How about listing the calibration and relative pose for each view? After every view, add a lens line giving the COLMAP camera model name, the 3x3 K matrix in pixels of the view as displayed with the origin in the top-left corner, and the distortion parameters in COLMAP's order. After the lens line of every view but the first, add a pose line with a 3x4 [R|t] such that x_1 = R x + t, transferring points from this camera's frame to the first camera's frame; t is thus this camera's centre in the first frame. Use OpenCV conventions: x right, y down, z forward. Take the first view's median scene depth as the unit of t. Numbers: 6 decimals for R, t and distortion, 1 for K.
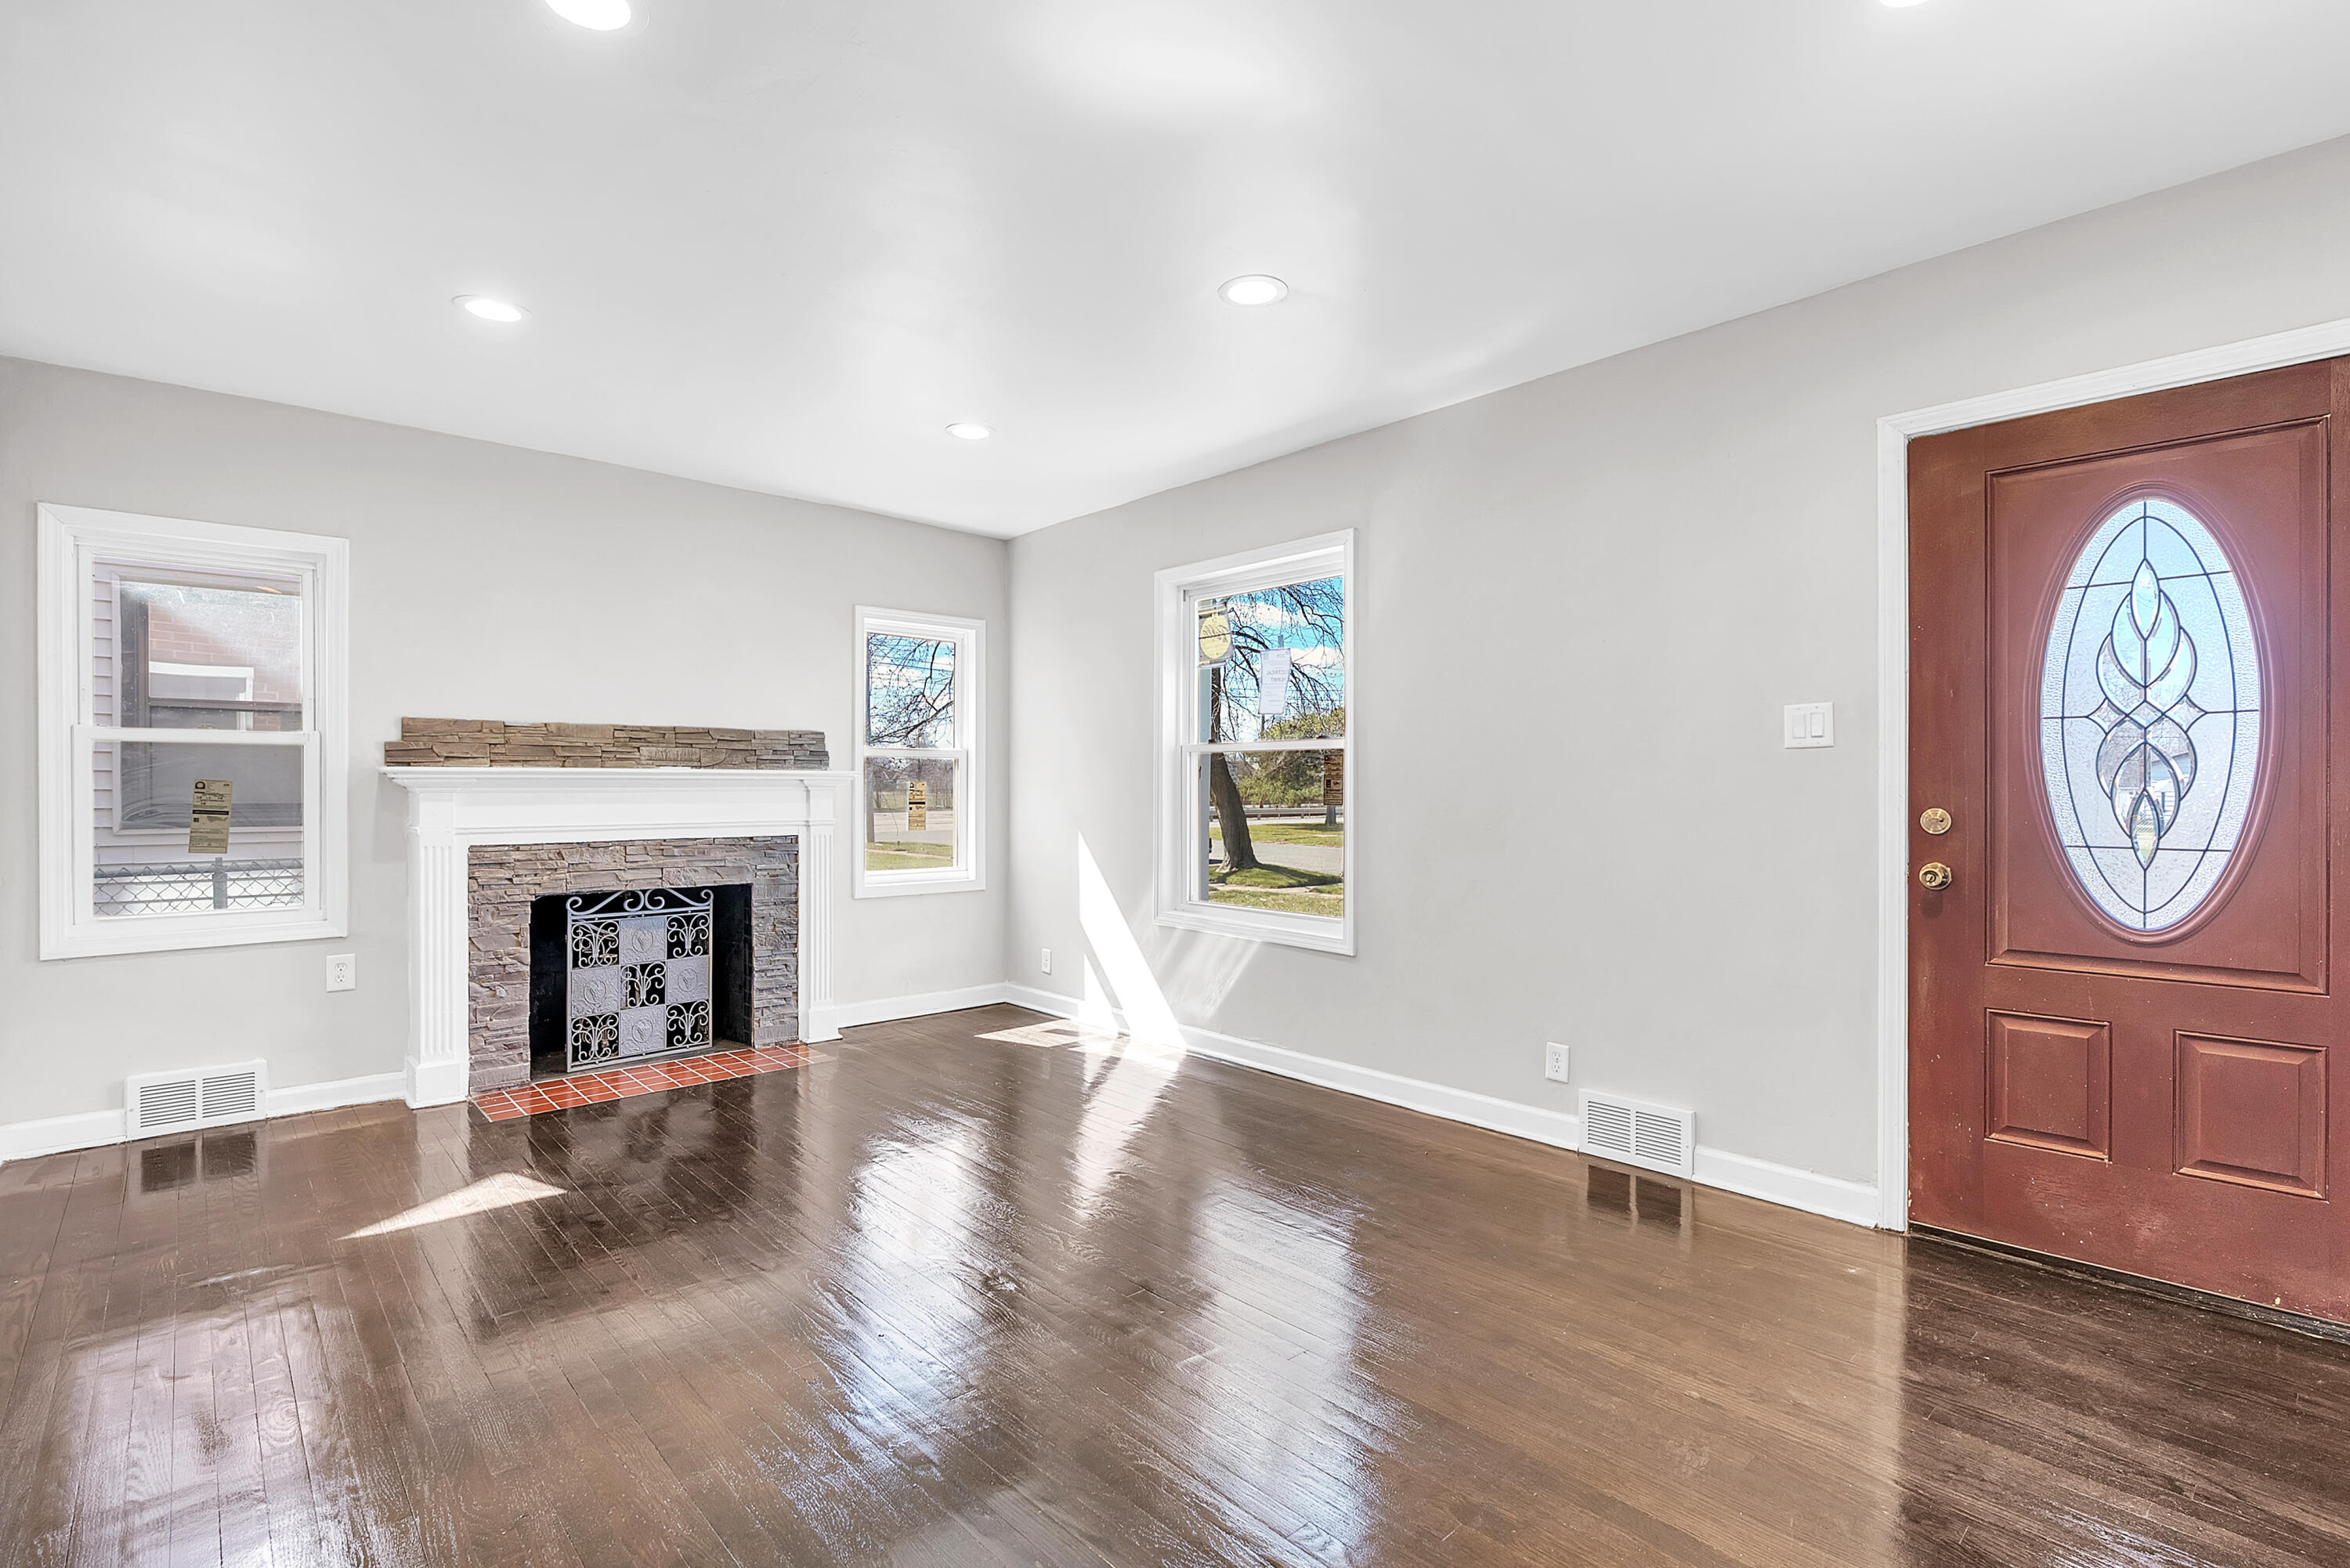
lens RADIAL K [[1204.8, 0, 1175.0], [0, 1204.8, 784.0], [0, 0, 1]] dist [-0.009615, 0.010340]
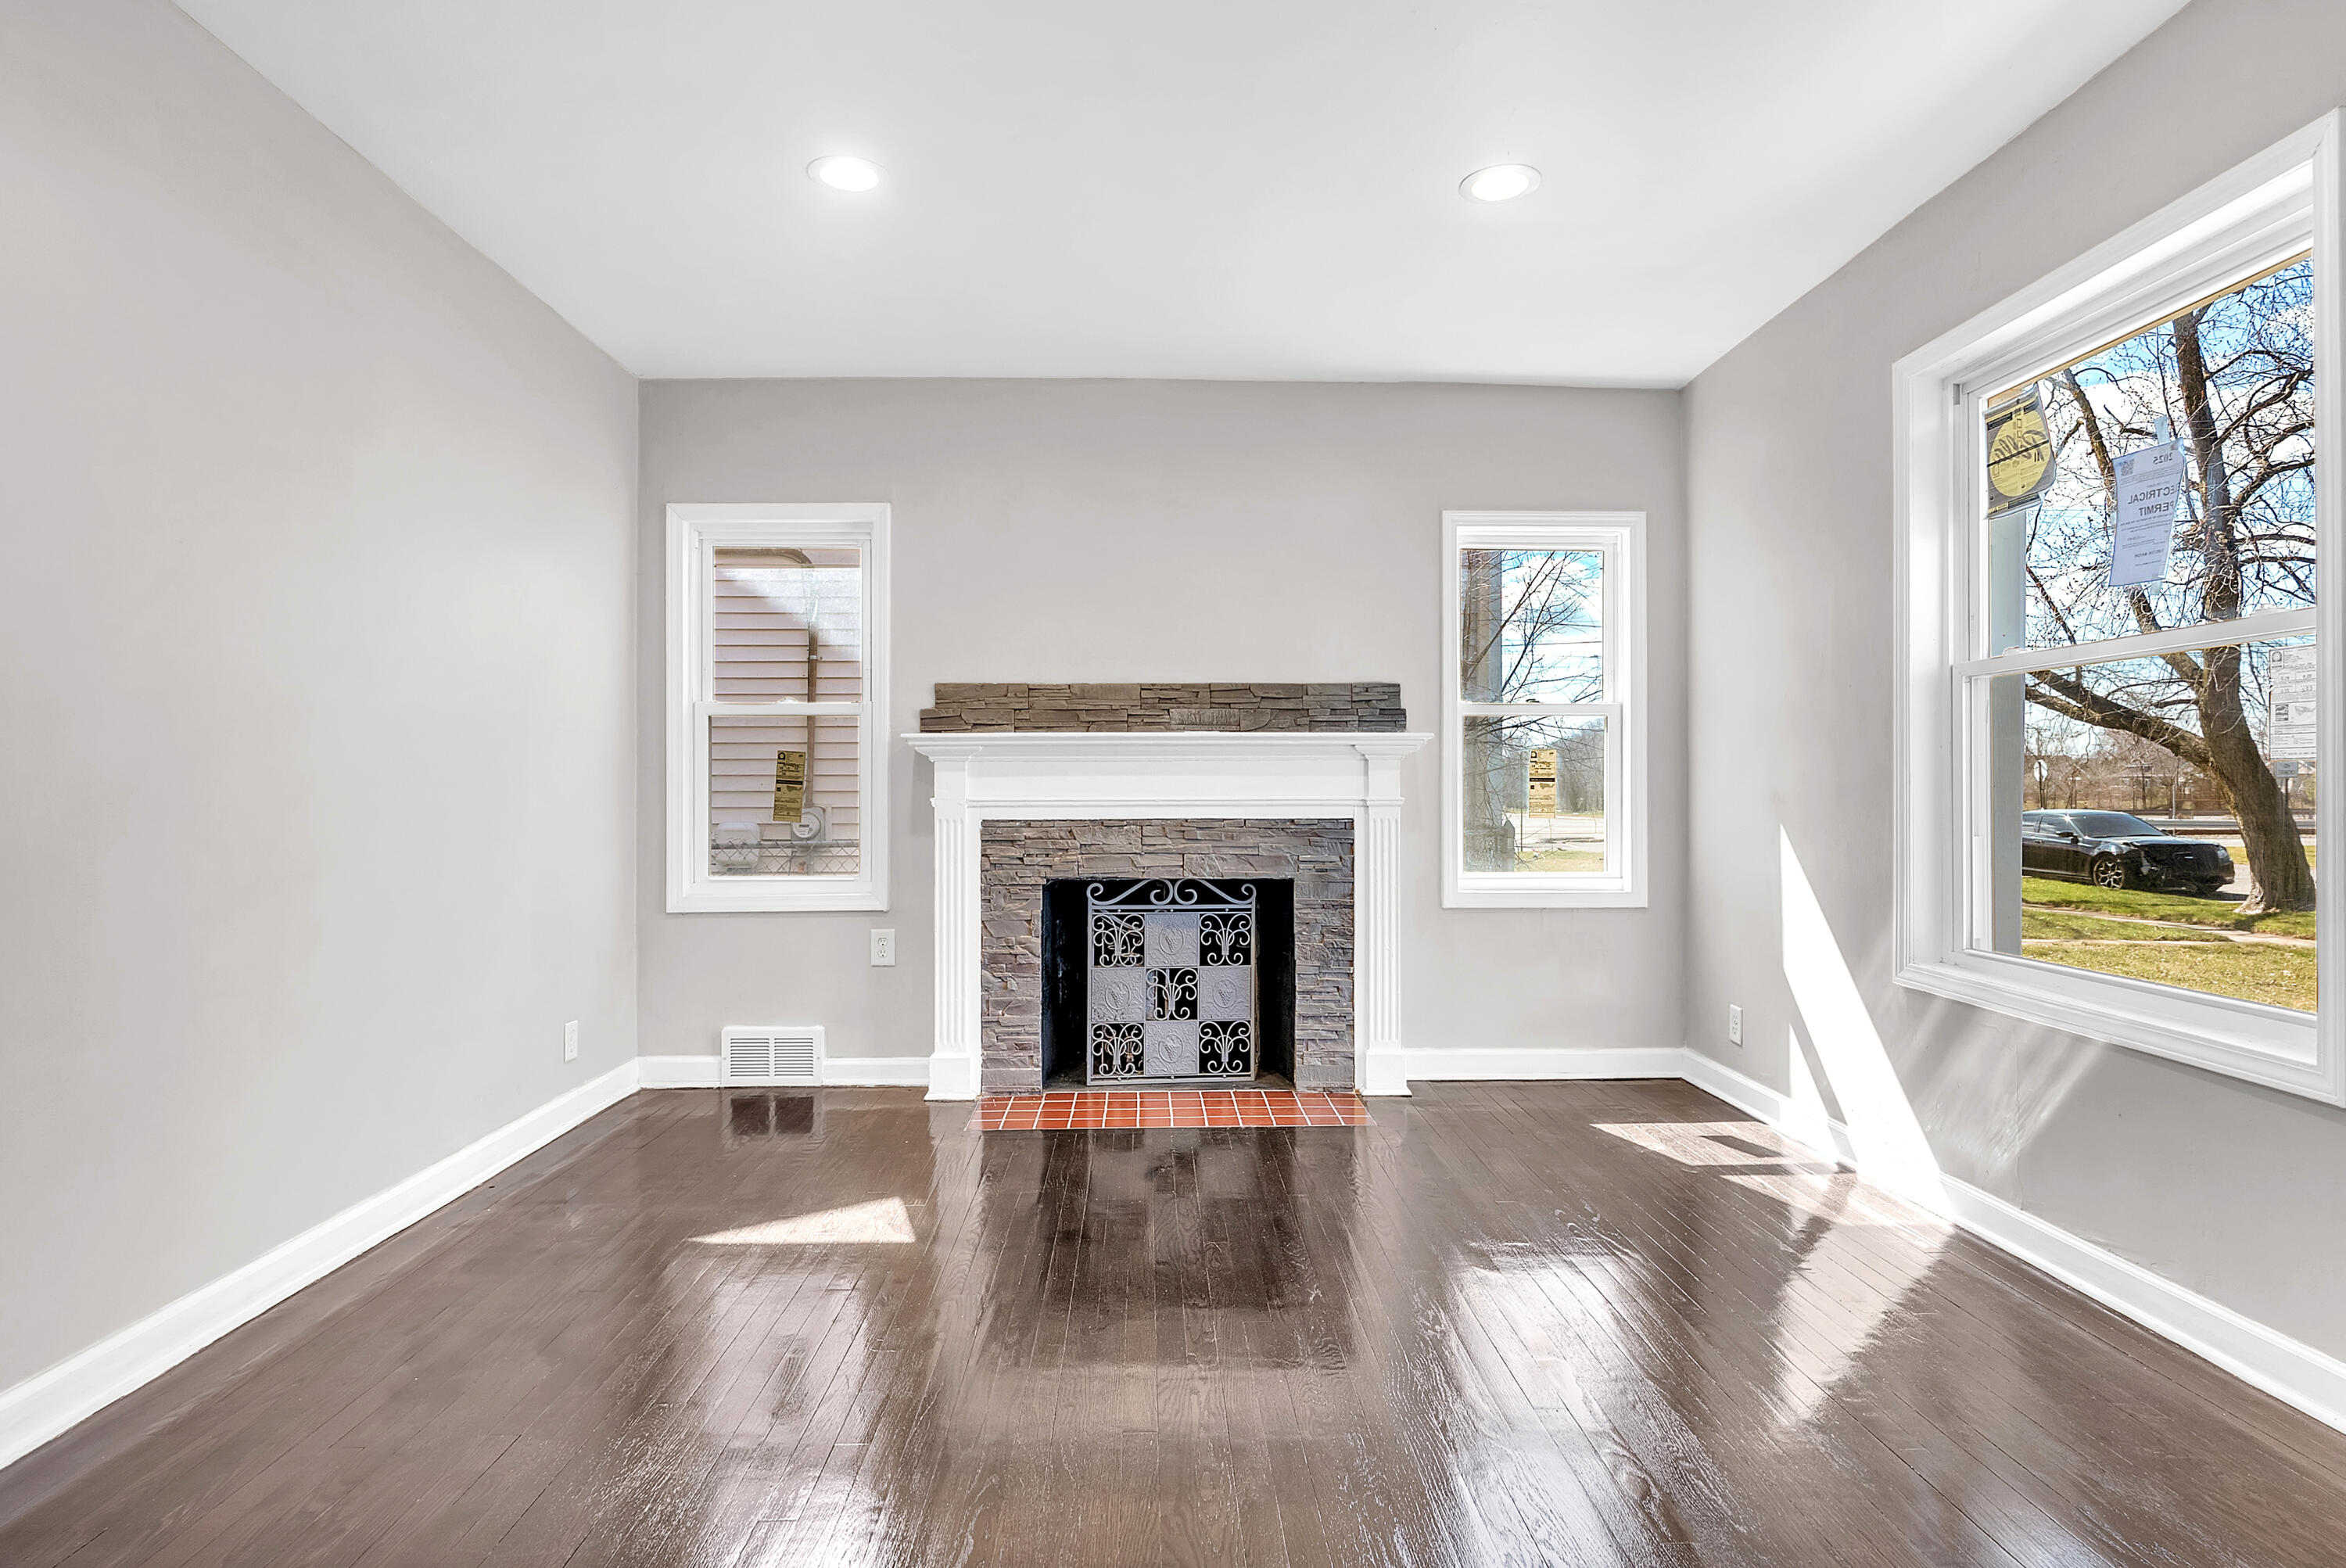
lens RADIAL K [[1202.9, 0, 1173.0], [0, 1202.9, 784.0], [0, 0, 1]] dist [-0.009615, 0.010340]
pose [[0.741918, -0.007381, -0.670450, 0.117981], [-0.000277, 0.999936, -0.011314, 0.031130], [0.670491, 0.008580, 0.741868, 0.380994]]
